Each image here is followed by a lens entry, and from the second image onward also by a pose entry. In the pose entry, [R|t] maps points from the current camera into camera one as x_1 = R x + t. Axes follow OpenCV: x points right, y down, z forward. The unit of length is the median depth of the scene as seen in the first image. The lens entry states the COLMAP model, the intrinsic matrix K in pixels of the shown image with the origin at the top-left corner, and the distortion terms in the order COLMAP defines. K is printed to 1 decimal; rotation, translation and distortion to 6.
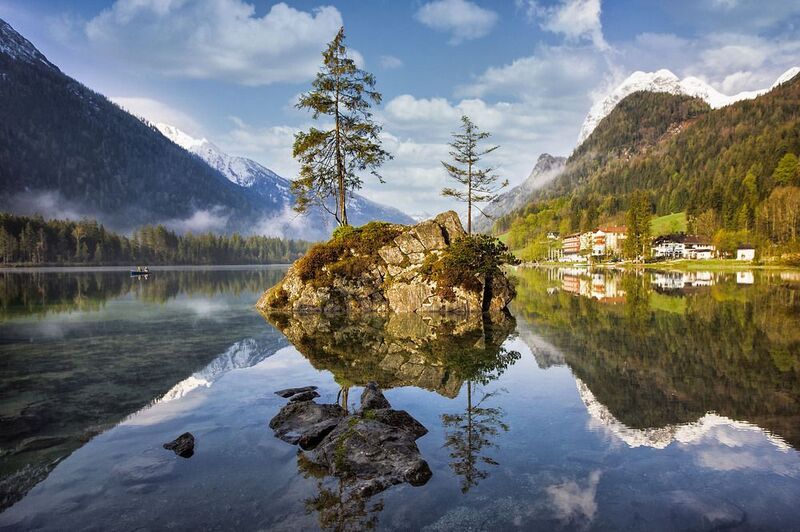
lens RADIAL K [[546.8, 0, 429.6], [0, 546.8, 281.4], [0, 0, 1]] dist [-0.041612, 0.014626]
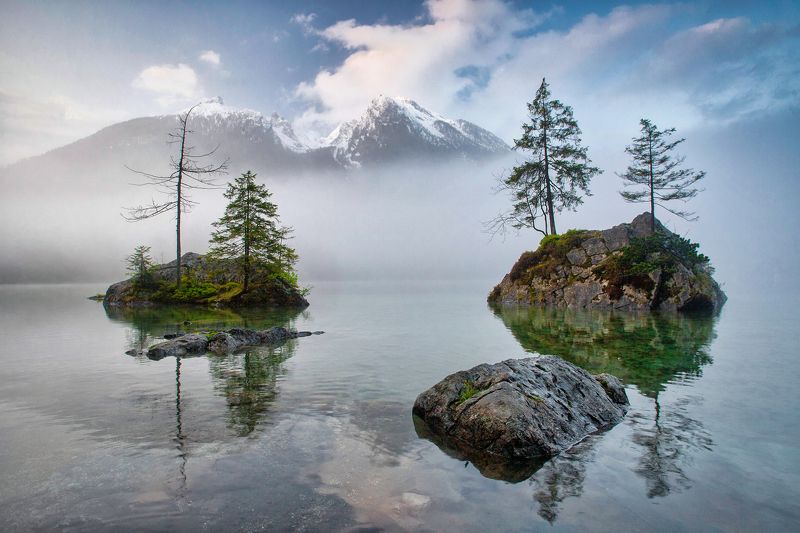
lens RADIAL K [[415.6, 0, 395.6], [0, 415.6, 267.8], [0, 0, 1]] dist [-0.066475, 0.003737]
pose [[0.613002, -0.023229, -0.789740, 0.368385], [-0.019760, 0.998804, -0.044716, 0.019033], [0.789834, 0.043016, 0.611810, 0.174681]]
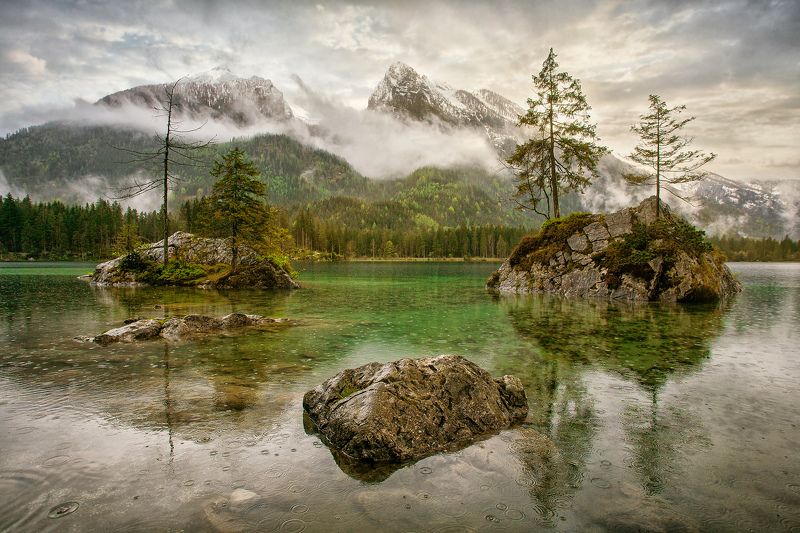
lens RADIAL K [[437.9, 0, 402.0], [0, 437.9, 269.0], [0, 0, 1]] dist [-0.058875, -0.000926]
pose [[0.592860, 0.024398, -0.804936, 0.406684], [-0.034557, 0.999391, 0.004840, 0.010403], [0.804564, 0.024947, 0.593342, 0.213419]]
